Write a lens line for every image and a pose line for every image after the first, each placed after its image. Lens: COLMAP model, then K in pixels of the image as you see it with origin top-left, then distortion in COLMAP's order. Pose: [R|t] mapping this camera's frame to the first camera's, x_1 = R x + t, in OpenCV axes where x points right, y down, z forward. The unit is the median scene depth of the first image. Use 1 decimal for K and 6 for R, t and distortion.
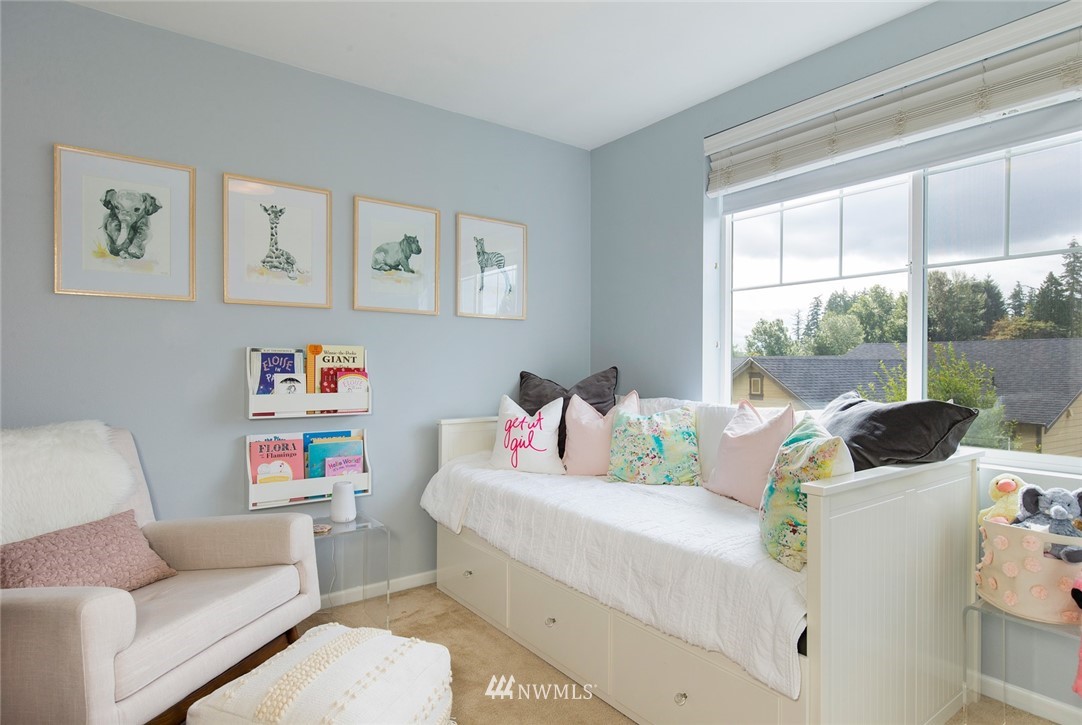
lens RADIAL K [[592.0, 0, 539.9], [0, 592.0, 365.0], [0, 0, 1]] dist [0.003876, 0.000467]
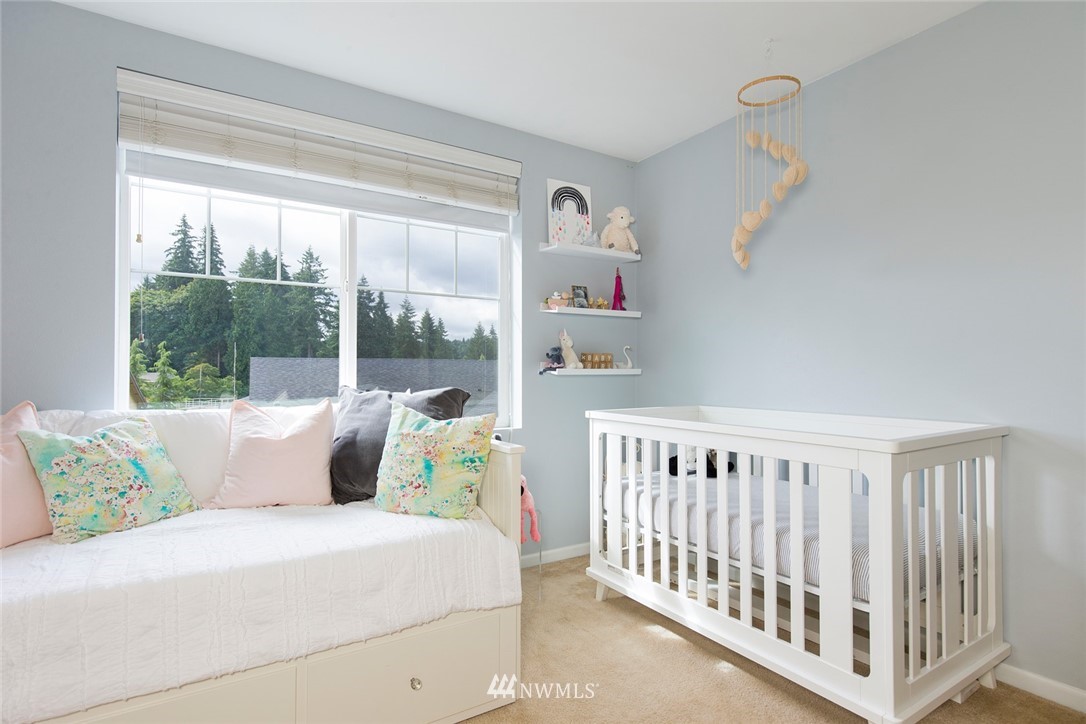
lens RADIAL K [[550.4, 0, 541.4], [0, 550.4, 363.9], [0, 0, 1]] dist [-0.005235, -0.000468]
pose [[0.066819, 0.014425, 0.997661, -0.443270], [0.004420, 0.999881, -0.014753, 0.016532], [-0.997755, 0.005396, 0.066747, 0.463264]]
